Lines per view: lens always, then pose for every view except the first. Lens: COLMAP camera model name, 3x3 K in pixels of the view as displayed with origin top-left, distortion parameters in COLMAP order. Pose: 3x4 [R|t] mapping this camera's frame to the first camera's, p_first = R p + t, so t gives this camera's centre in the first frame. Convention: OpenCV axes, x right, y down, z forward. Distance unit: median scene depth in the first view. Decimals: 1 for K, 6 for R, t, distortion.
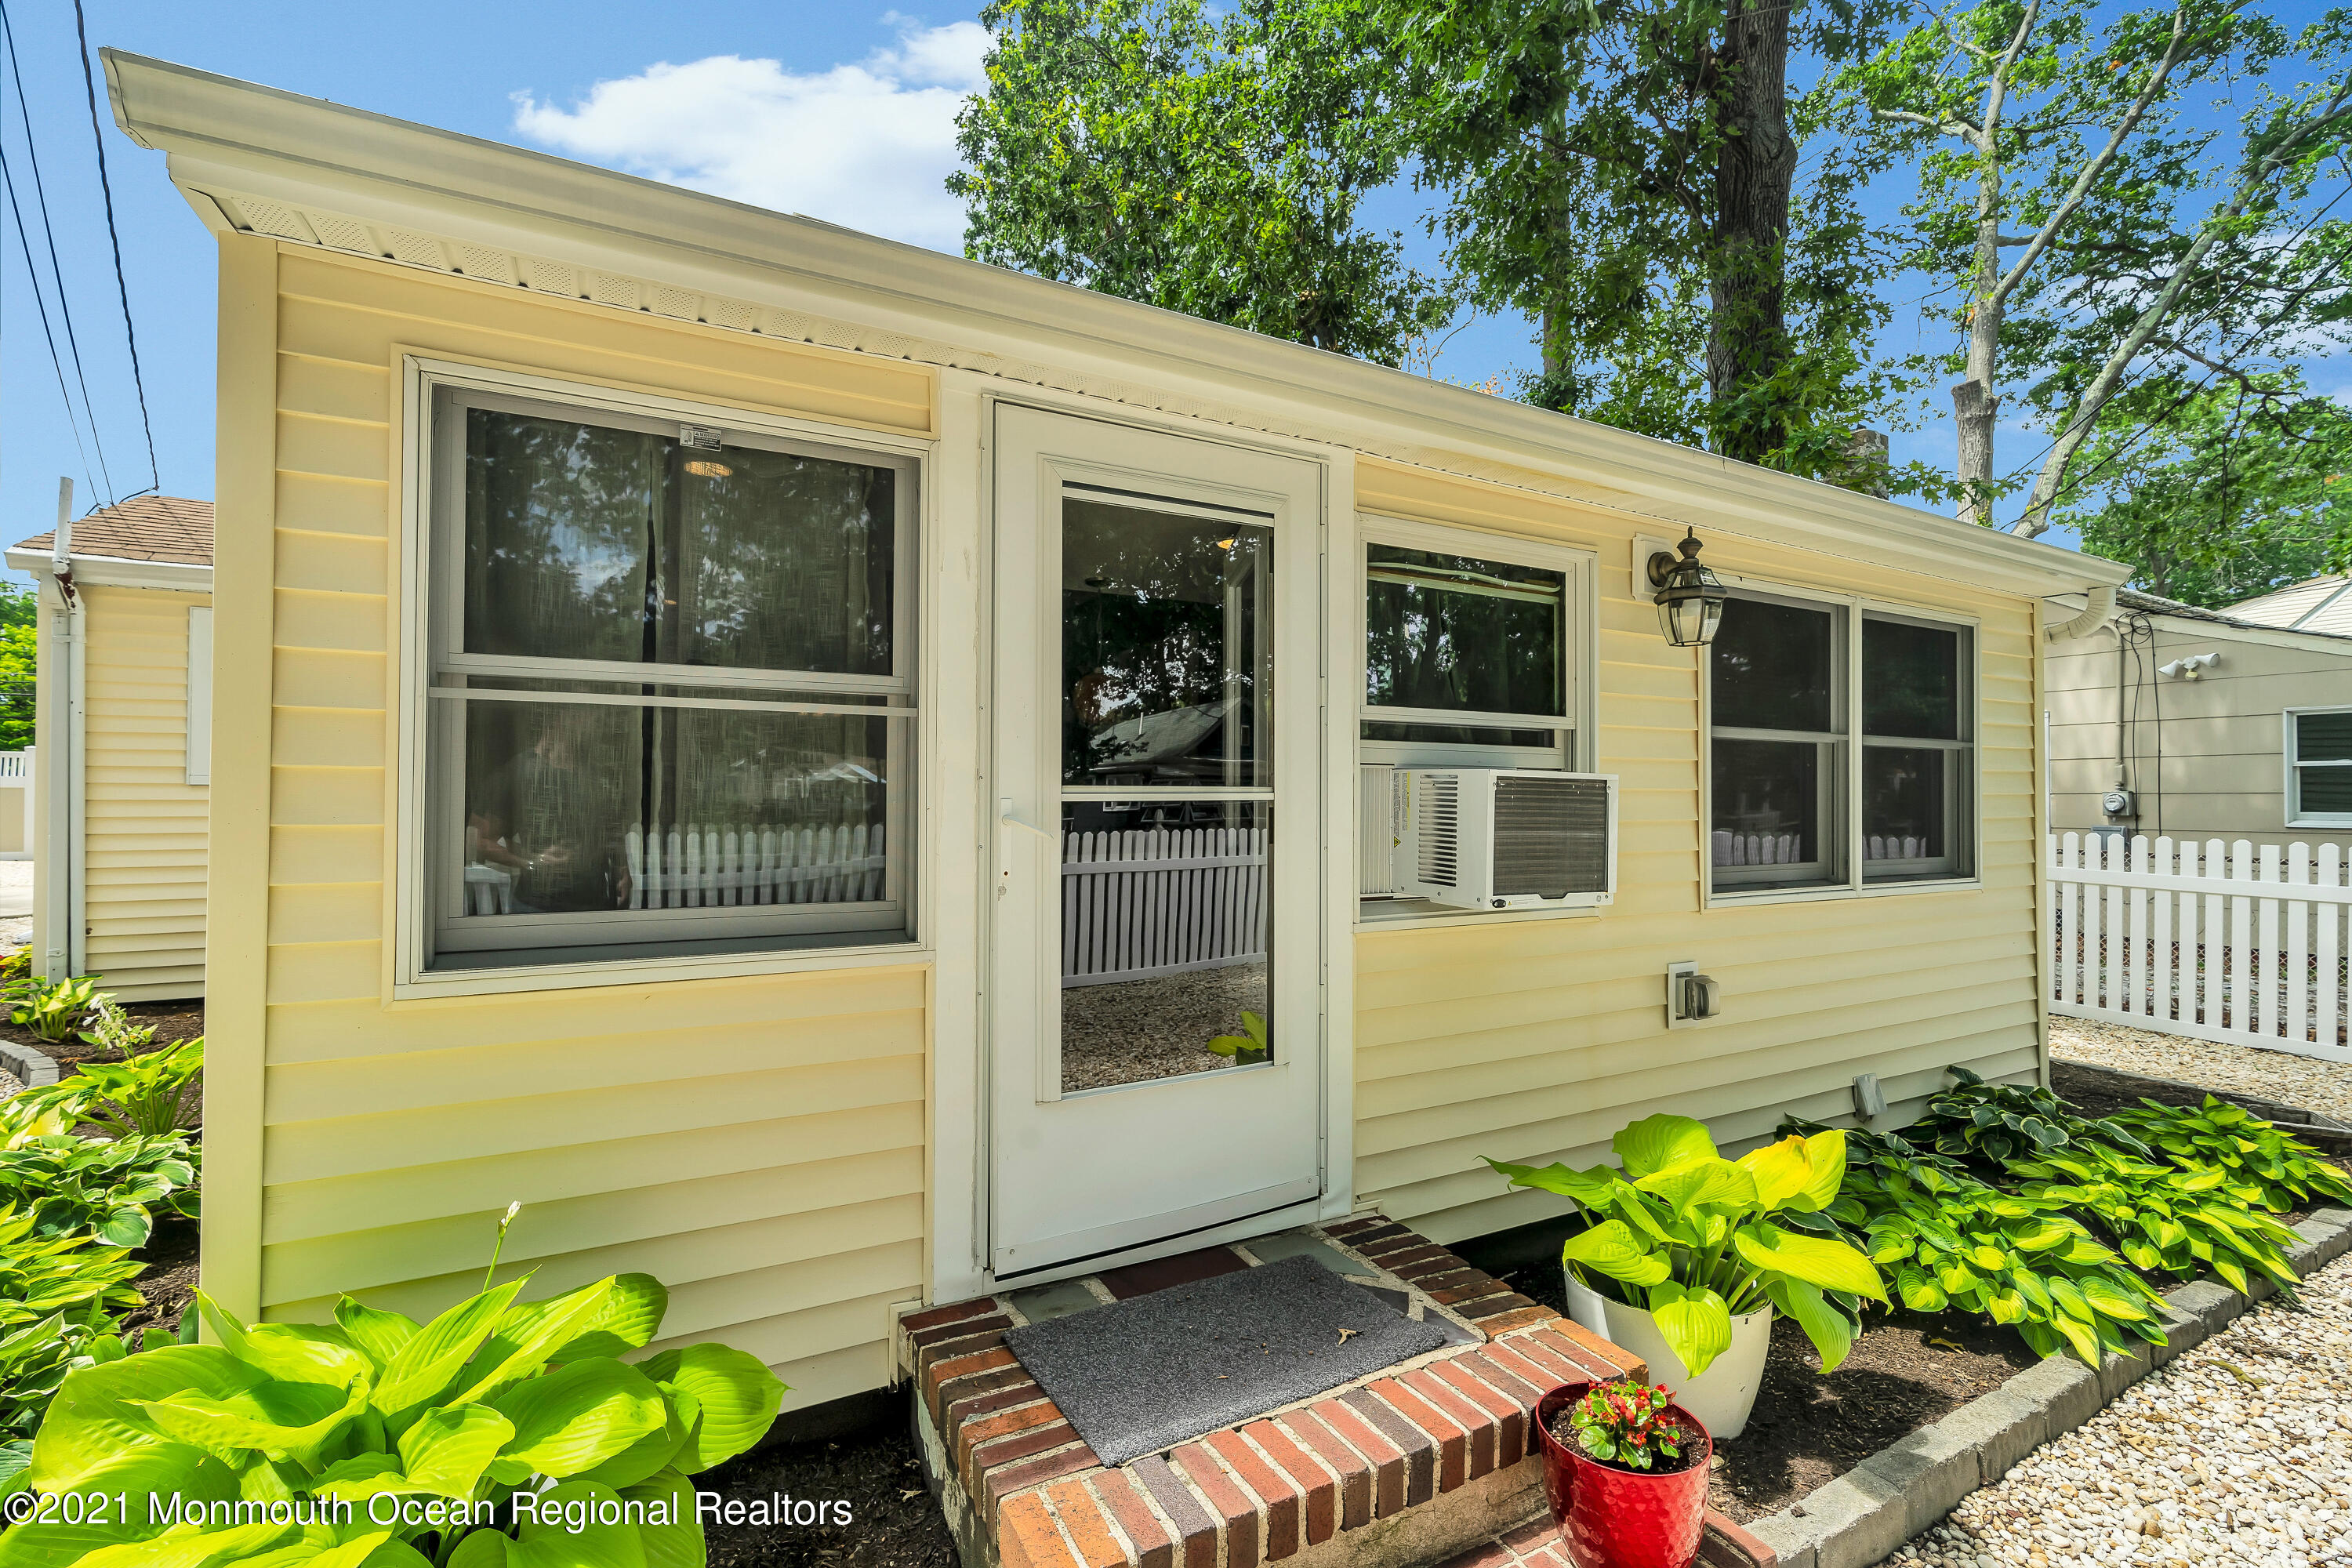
lens RADIAL K [[1051.6, 0, 1175.5], [0, 1051.6, 784.5], [0, 0, 1]] dist [-0.000487, 0.001297]
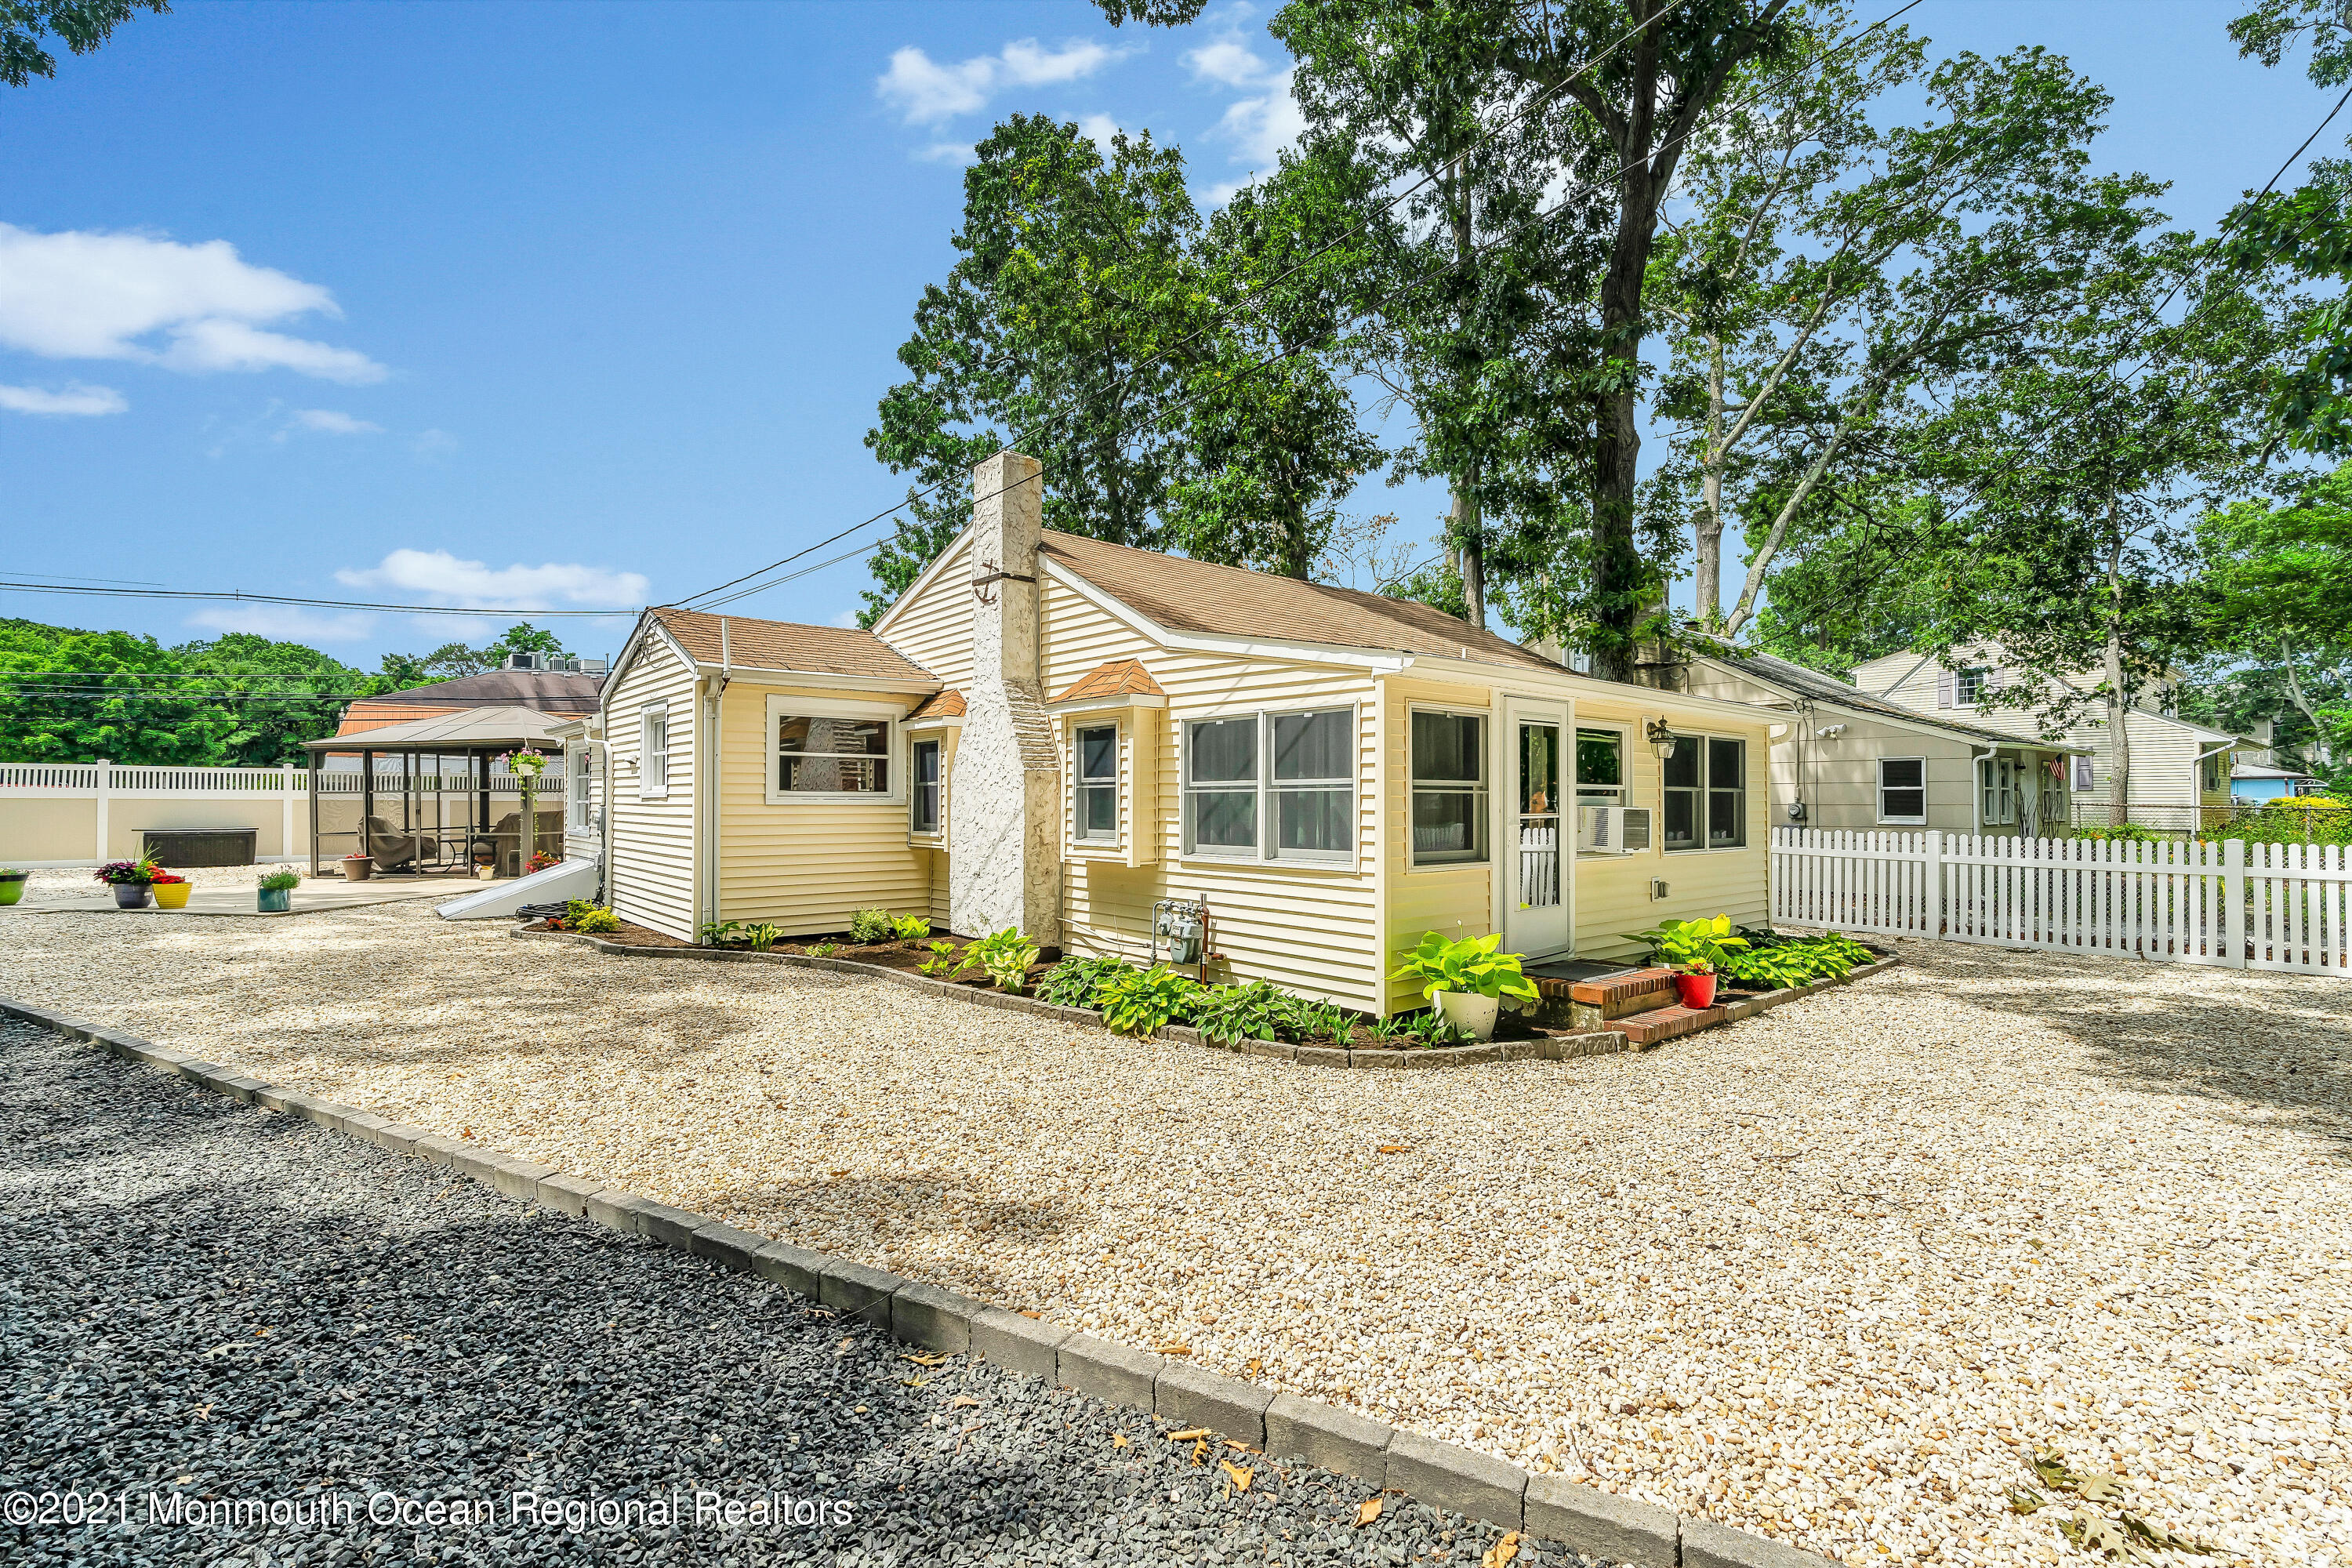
lens RADIAL K [[1051.6, 0, 1196.8], [0, 1051.6, 798.6], [0, 0, 1]] dist [-0.000487, 0.001297]
pose [[0.977070, -0.006013, 0.212833, -0.983562], [0.004973, 0.999973, 0.005421, -0.038786], [-0.212860, -0.004238, 0.977074, -1.083781]]
